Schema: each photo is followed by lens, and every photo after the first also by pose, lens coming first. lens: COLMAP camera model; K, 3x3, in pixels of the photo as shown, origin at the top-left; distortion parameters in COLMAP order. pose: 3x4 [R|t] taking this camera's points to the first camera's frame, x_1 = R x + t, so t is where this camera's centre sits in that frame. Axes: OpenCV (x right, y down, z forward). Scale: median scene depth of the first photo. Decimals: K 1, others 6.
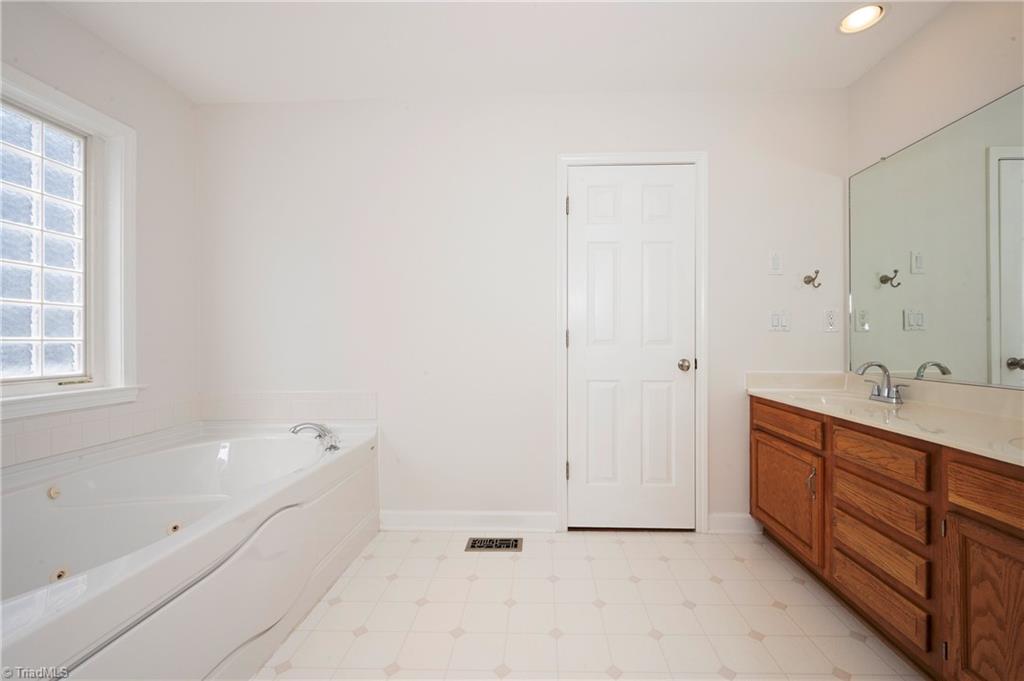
lens RADIAL K [[408.2, 0, 515.3], [0, 408.2, 344.1], [0, 0, 1]] dist [-0.000861, 0.000412]
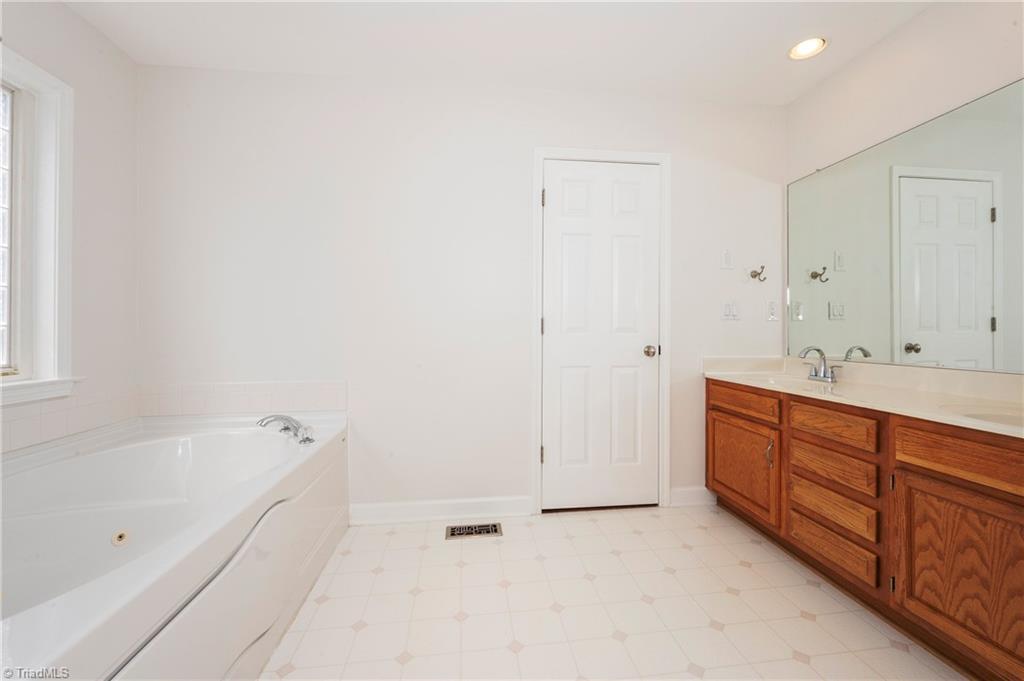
lens RADIAL K [[410.4, 0, 511.4], [0, 410.4, 332.8], [0, 0, 1]] dist [0.000370, -0.000371]
pose [[0.988801, 0.000365, 0.149240, -0.135360], [0.000150, 0.999994, -0.003440, 0.008773], [-0.149241, 0.003424, 0.988795, -0.016877]]
